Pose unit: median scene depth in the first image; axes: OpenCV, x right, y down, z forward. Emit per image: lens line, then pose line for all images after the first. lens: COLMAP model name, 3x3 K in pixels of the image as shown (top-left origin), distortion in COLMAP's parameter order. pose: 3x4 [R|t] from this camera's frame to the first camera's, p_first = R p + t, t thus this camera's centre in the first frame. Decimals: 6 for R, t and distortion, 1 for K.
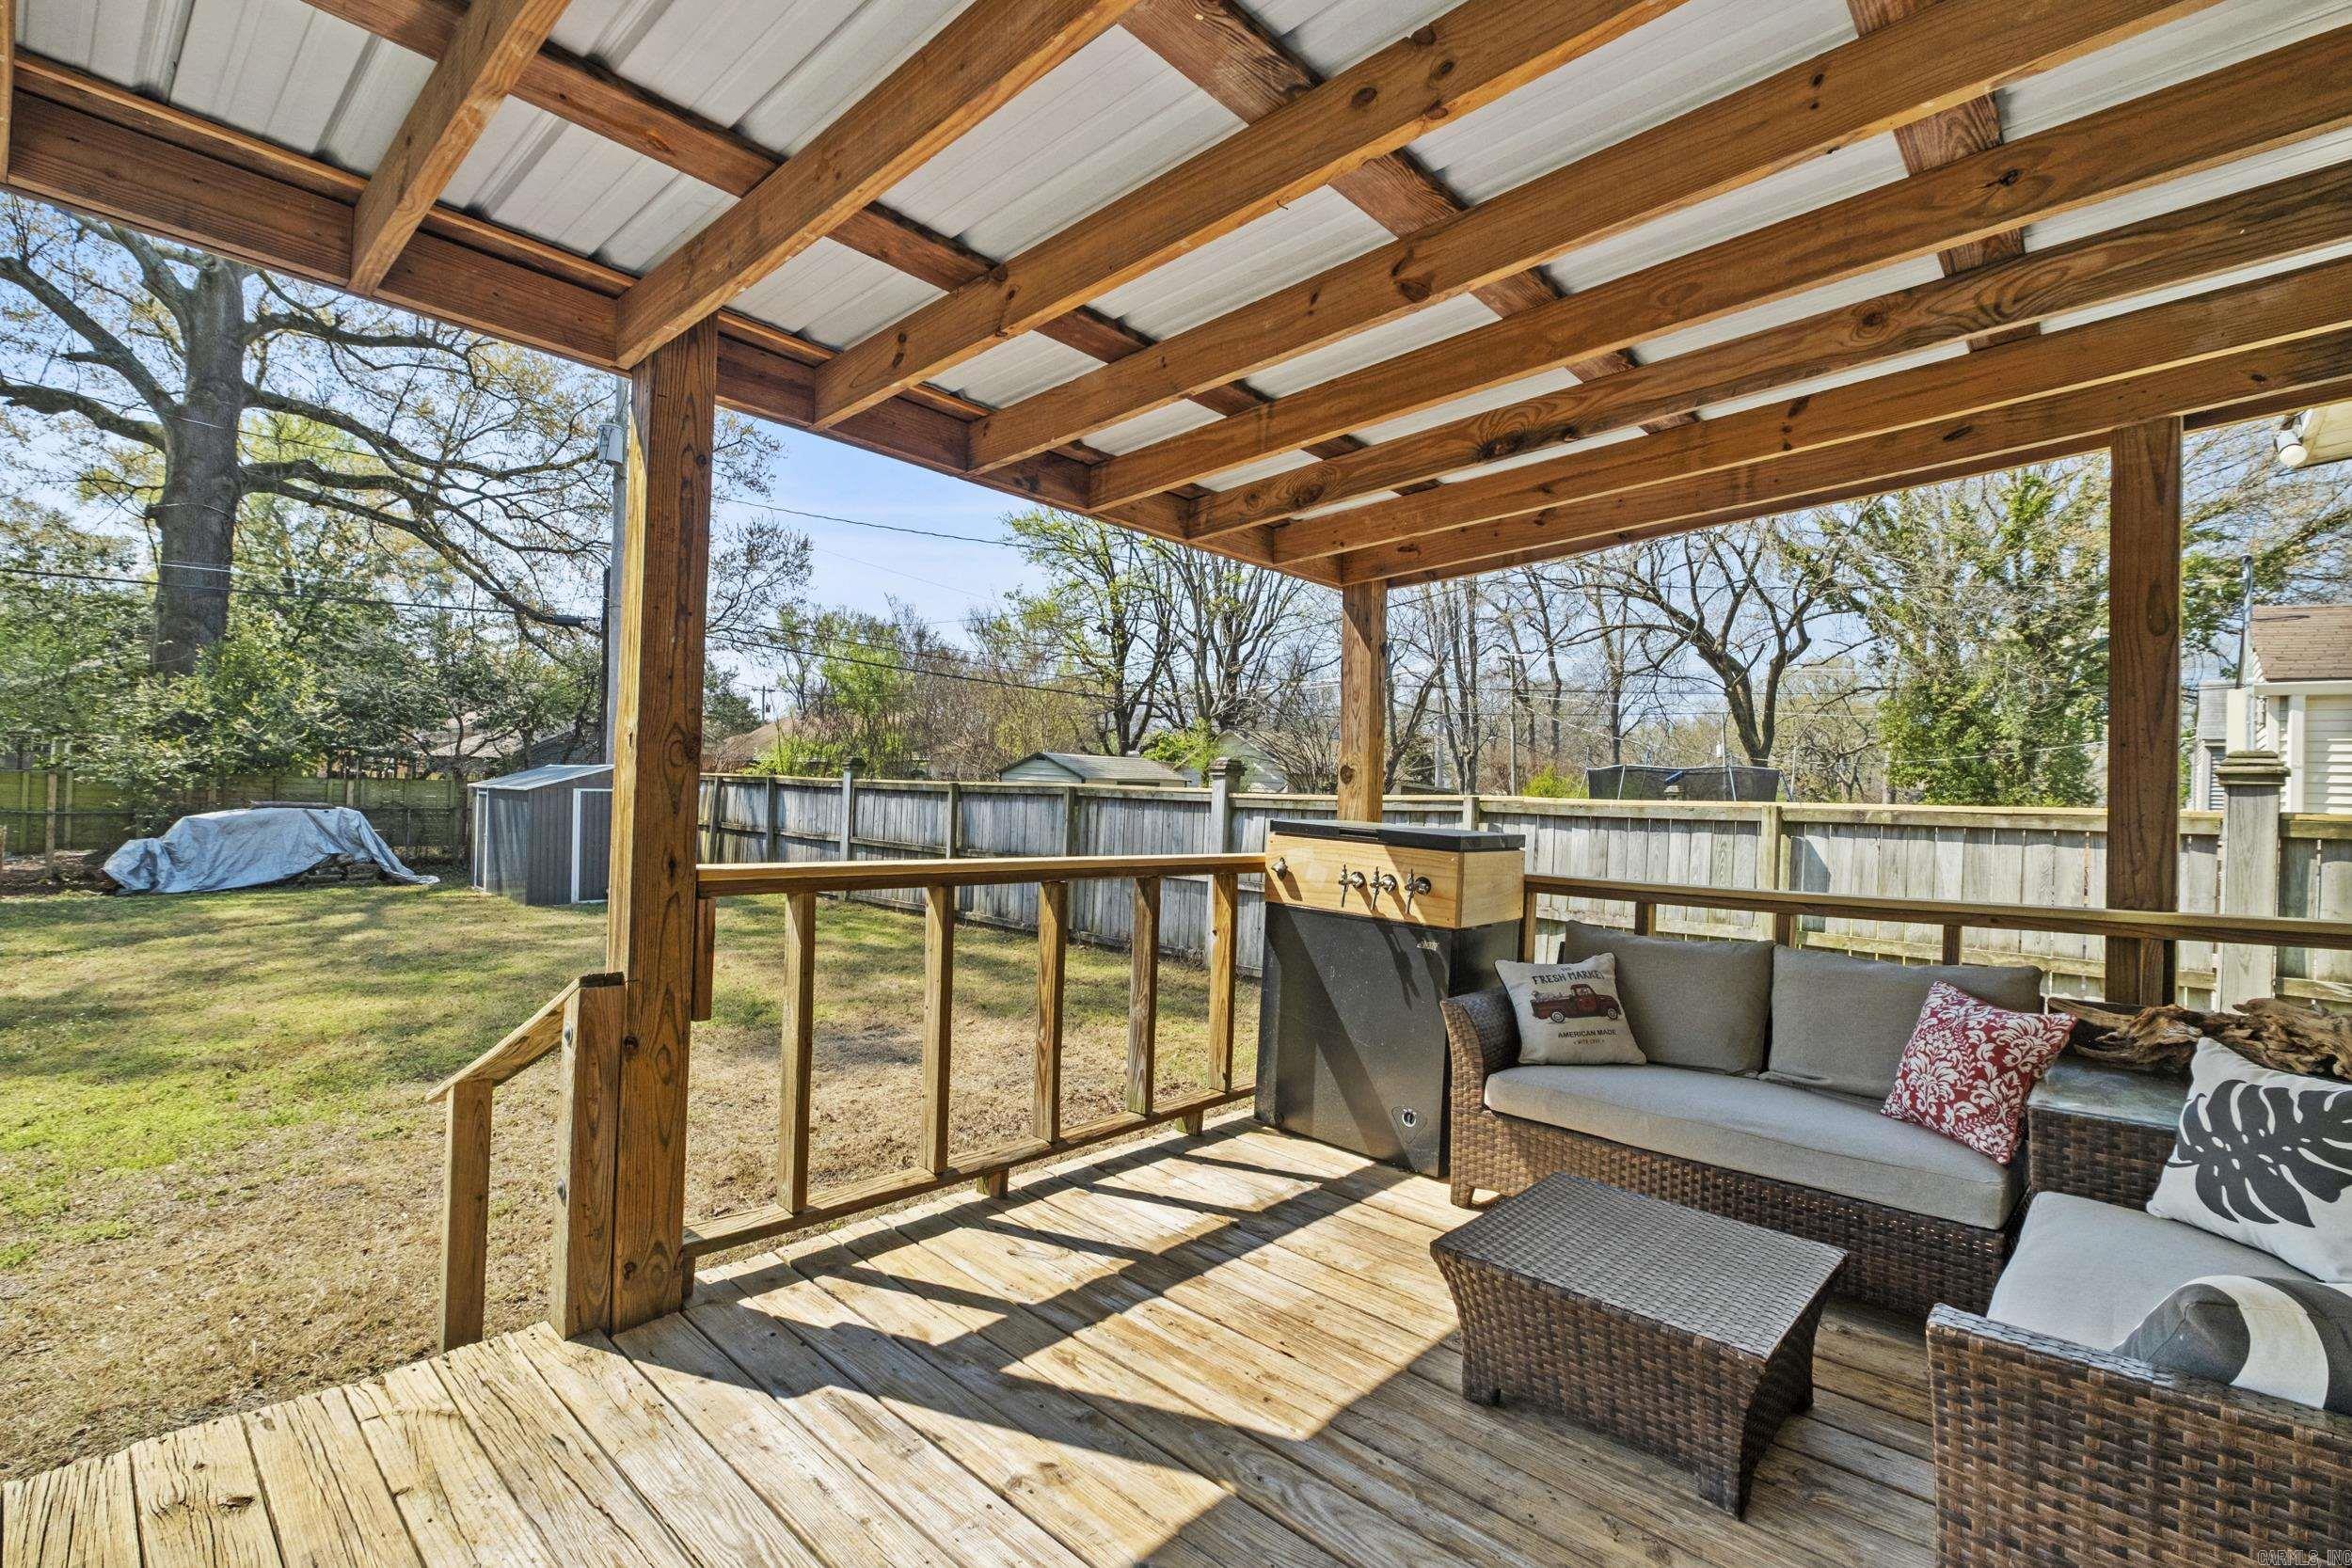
lens RADIAL K [[1061.5, 0, 1152.9], [0, 1061.5, 776.5], [0, 0, 1]] dist [-0.005430, -0.000162]
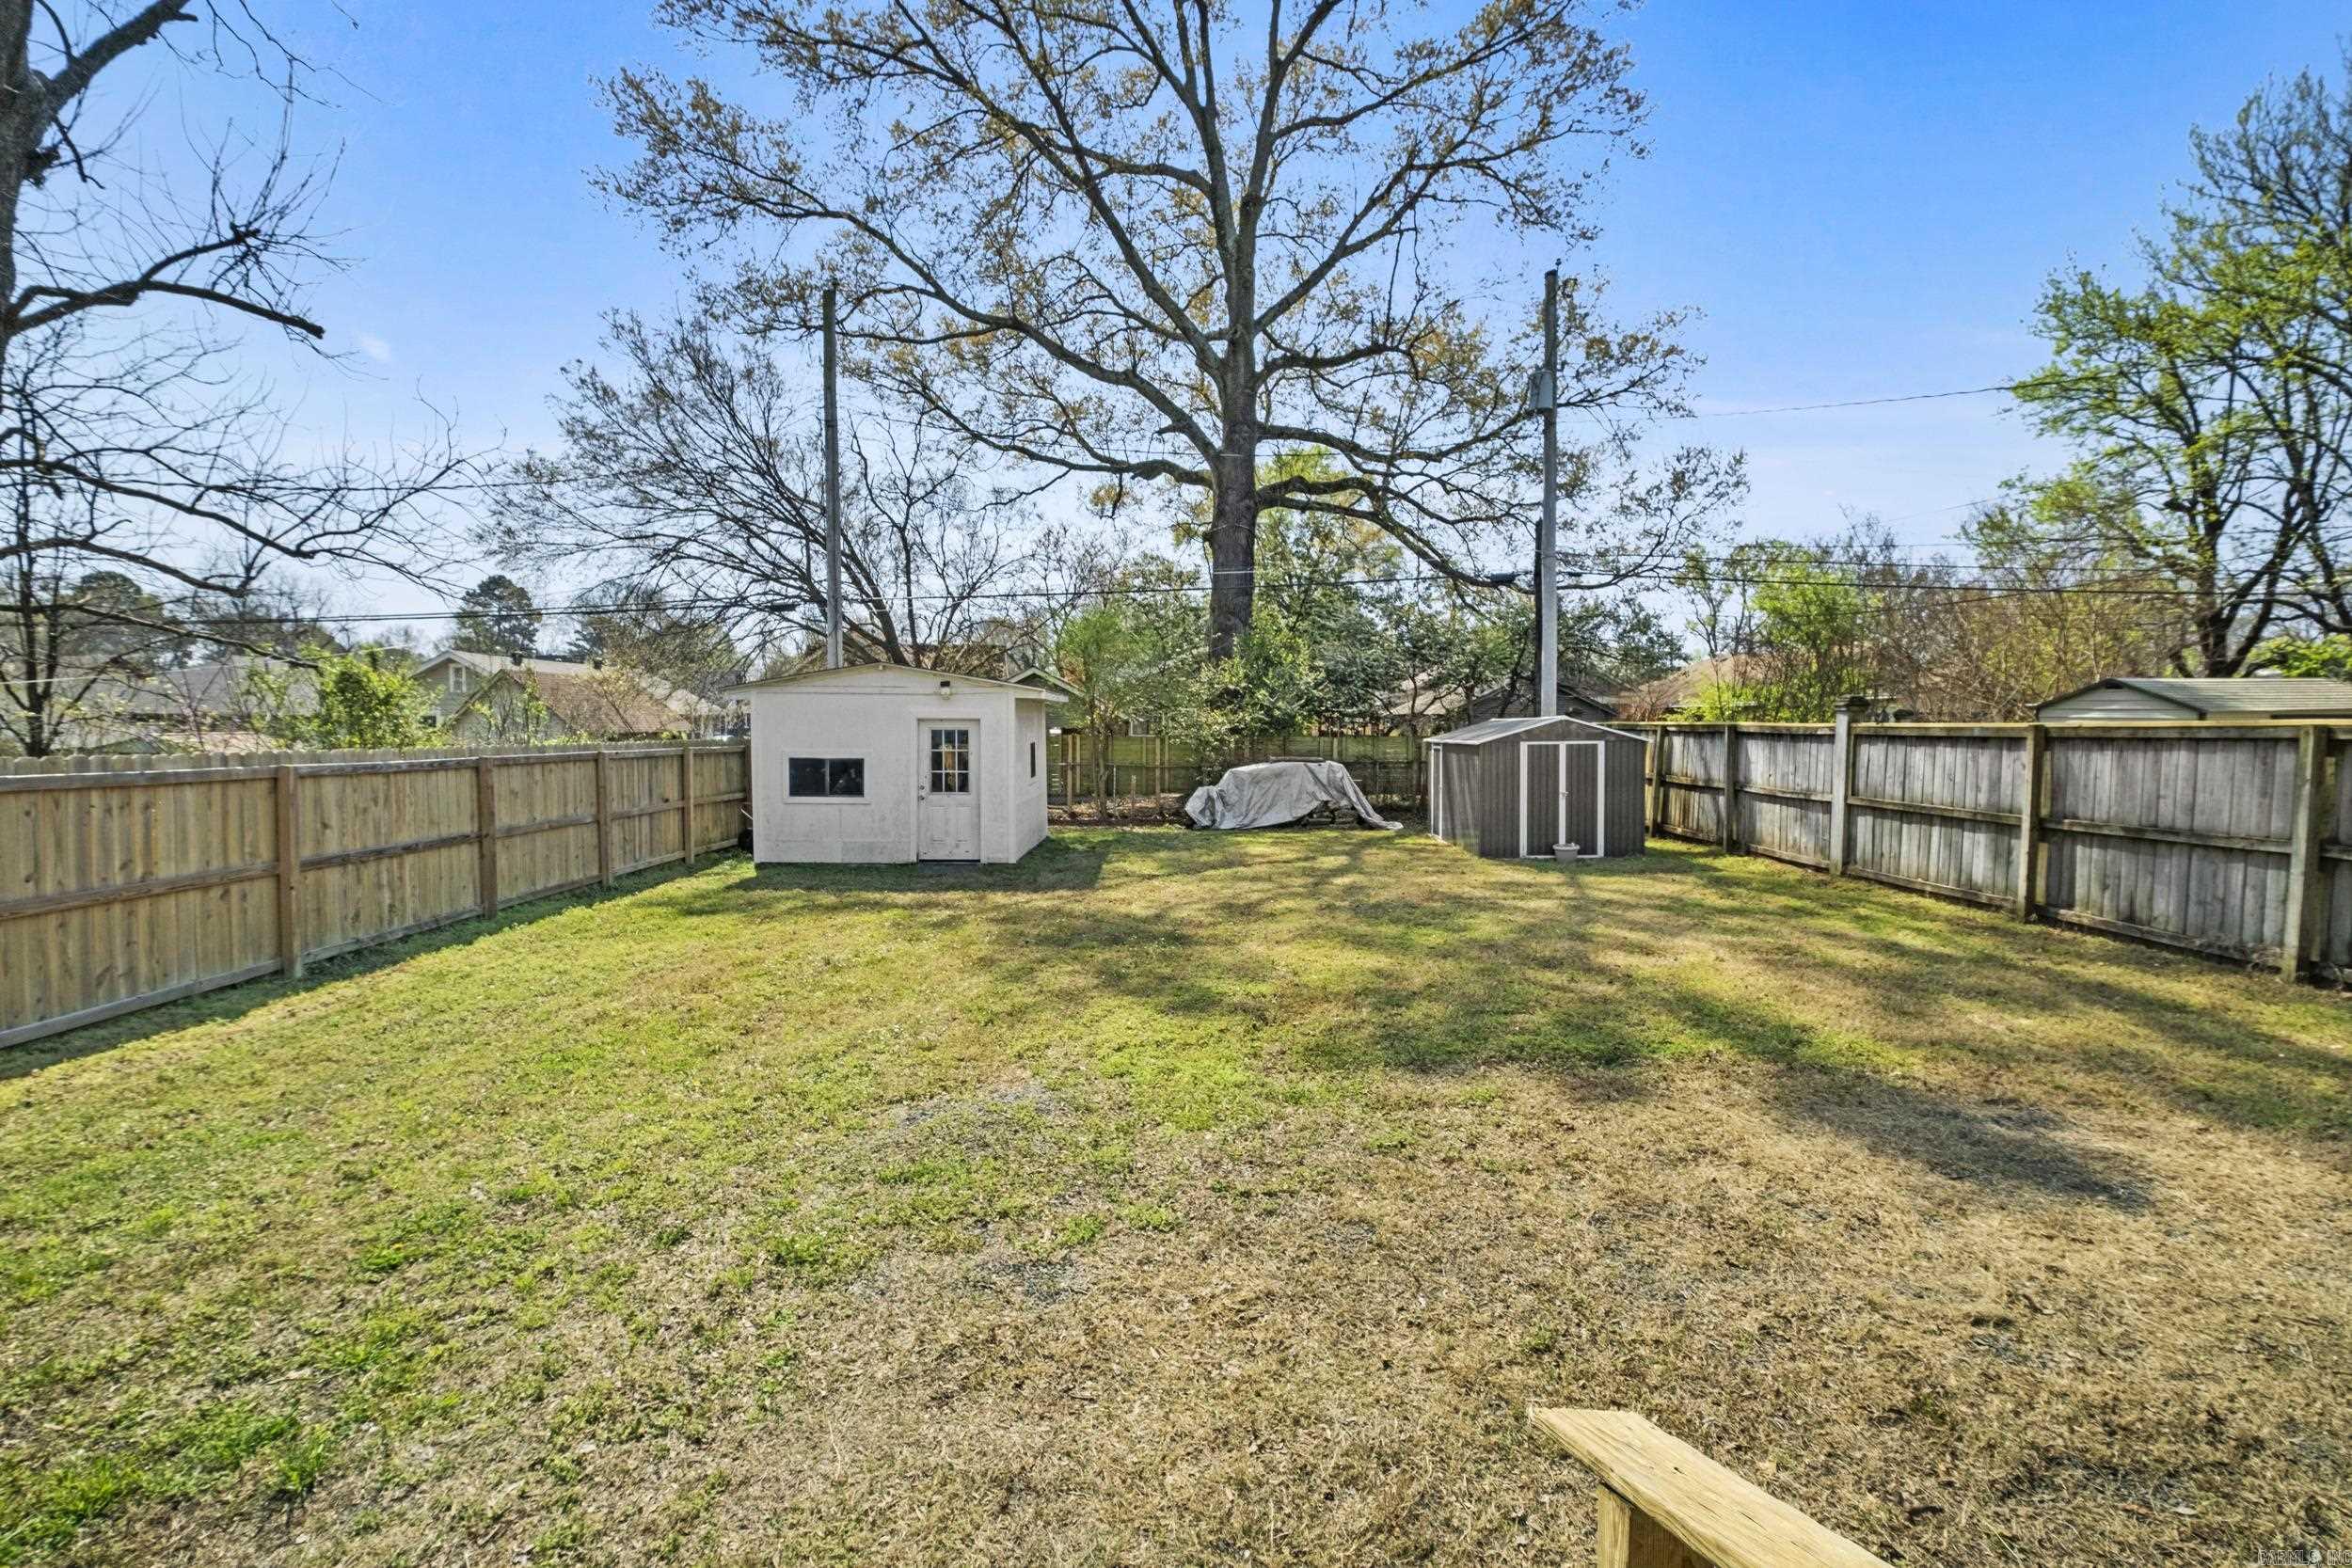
lens RADIAL K [[1017.8, 0, 1172.0], [0, 1017.8, 780.1], [0, 0, 1]] dist [-0.001138, 0.000064]
pose [[0.693551, 0.009410, -0.720346, -0.063838], [0.029252, 0.998722, 0.041210, -0.001234], [0.719813, -0.049653, 0.692390, 0.078550]]
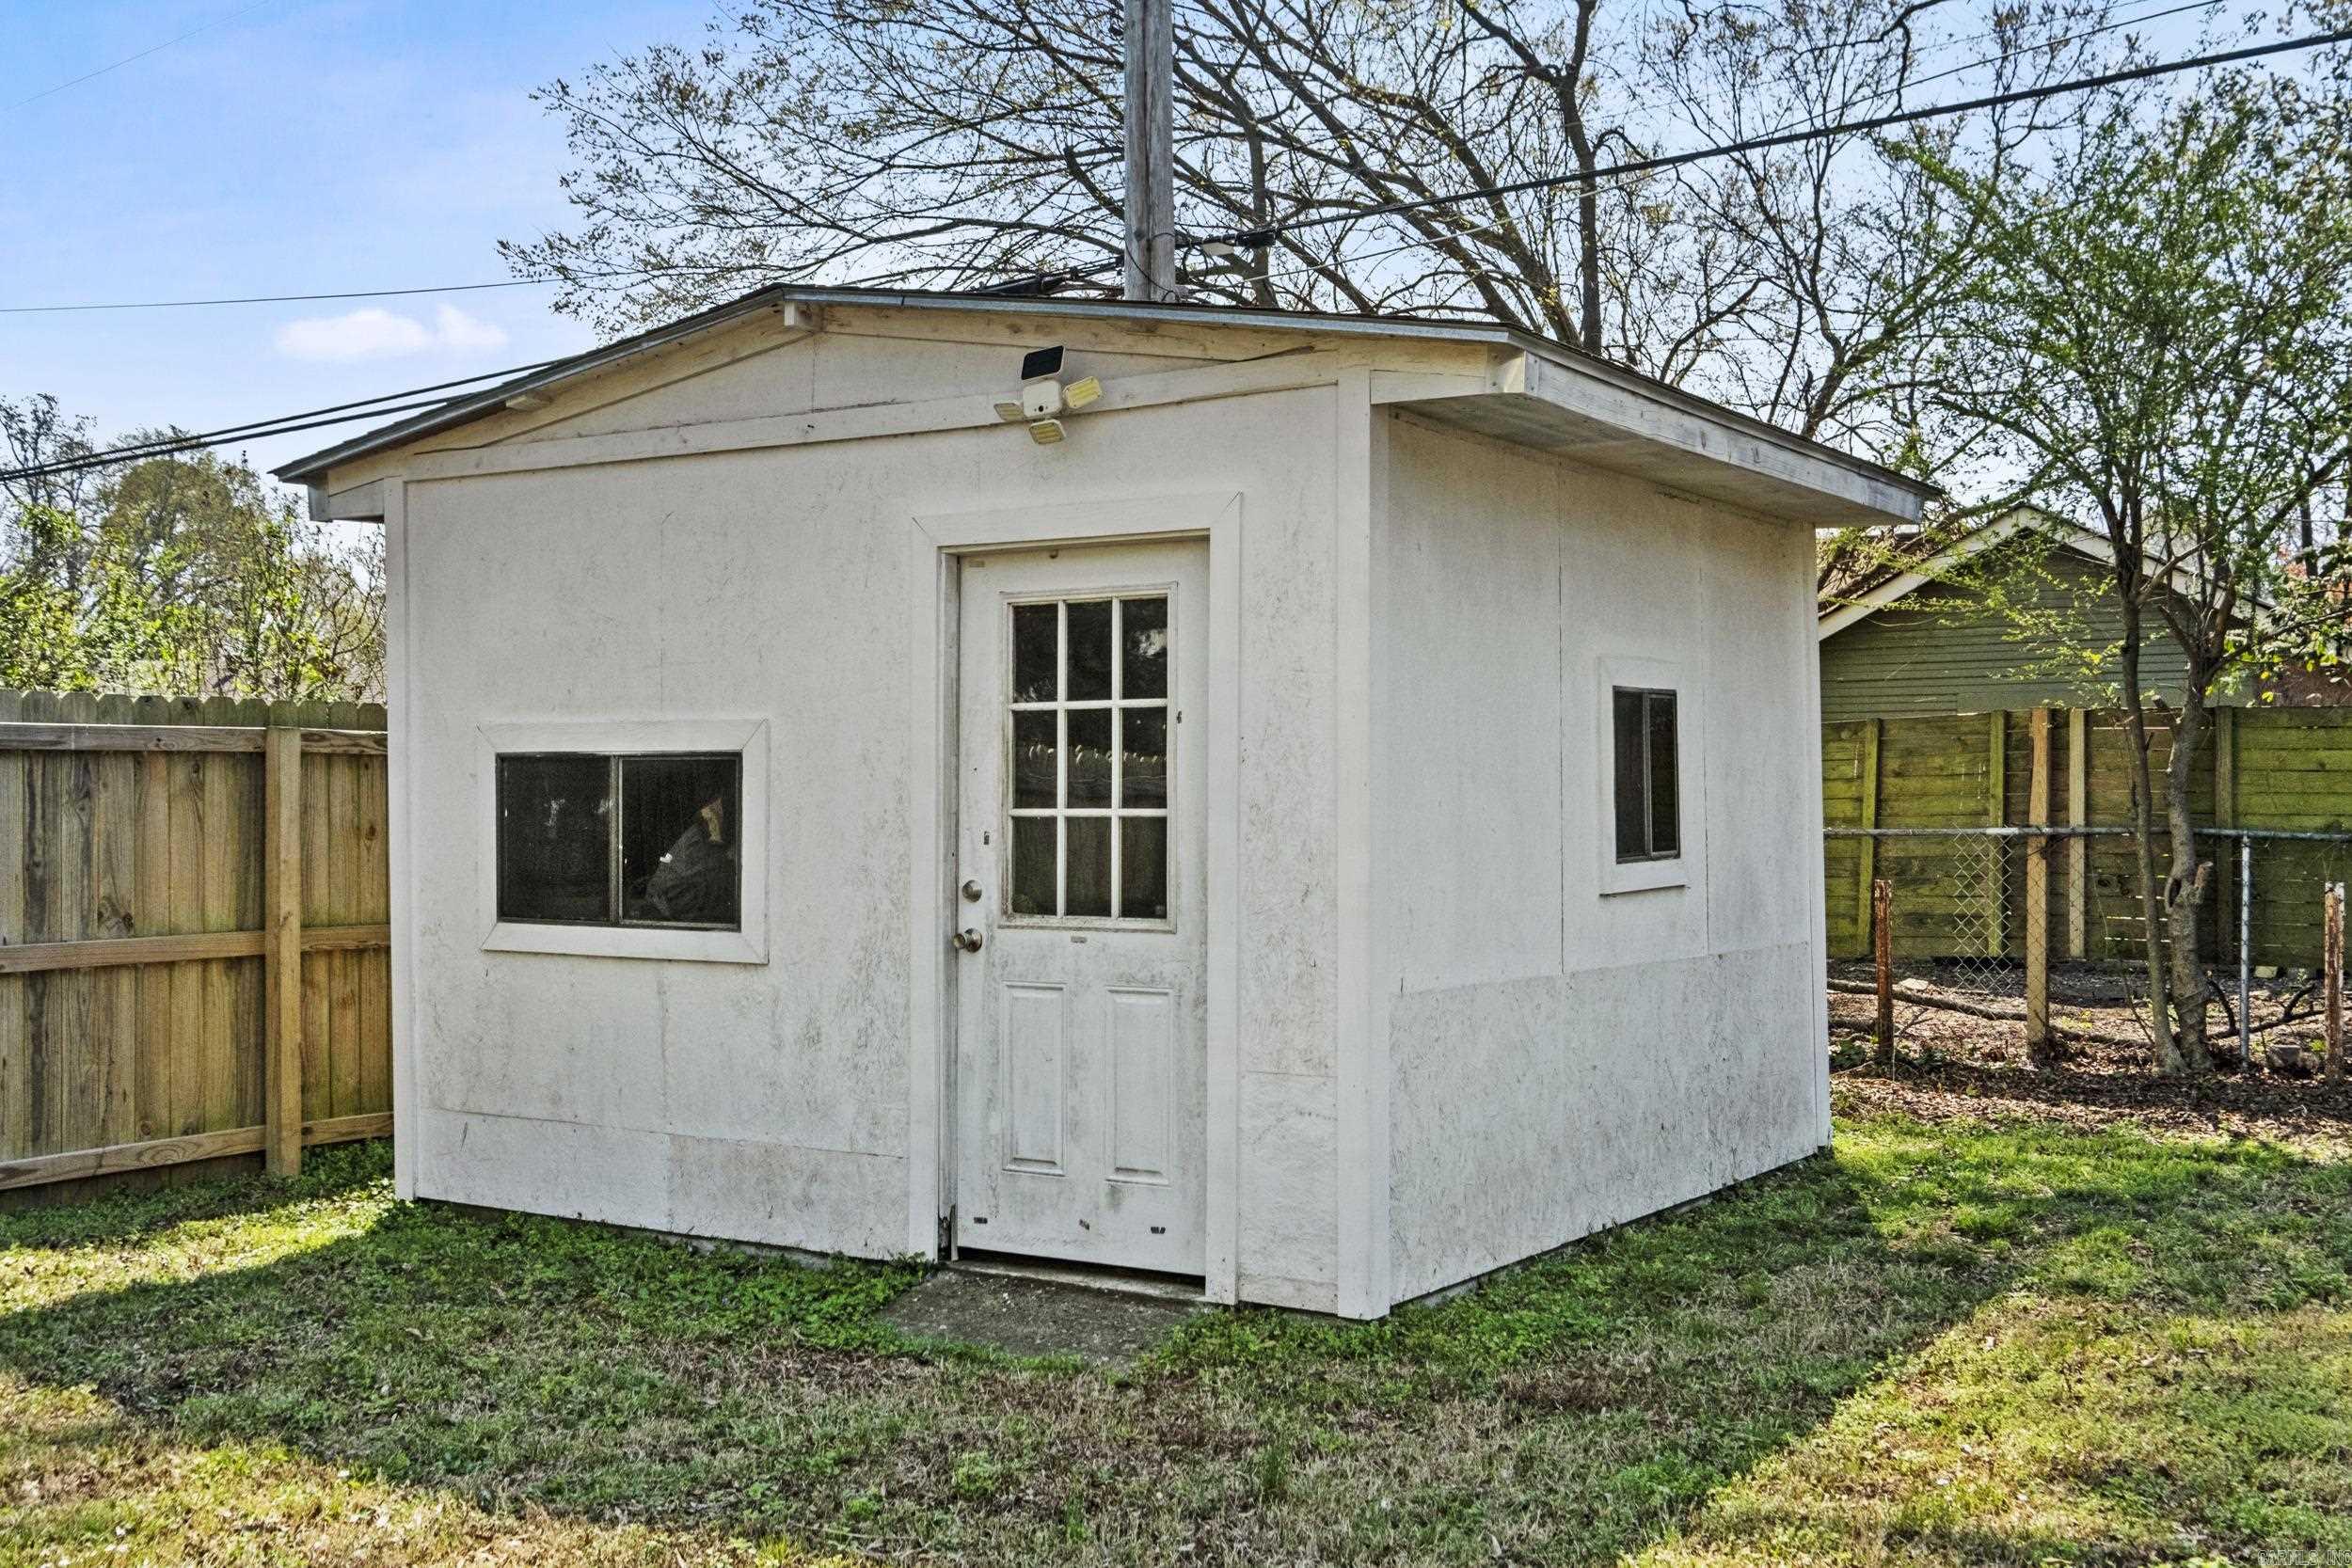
lens RADIAL K [[2466.9, 0, 1175.5], [0, 2466.9, 785.7], [0, 0, 1]] dist [0.004183, 0.000000]
pose [[0.207637, -0.037775, -0.977476, -0.191699], [0.024376, 0.999144, -0.033434, 0.010755], [0.977902, -0.016885, 0.208380, 0.222447]]
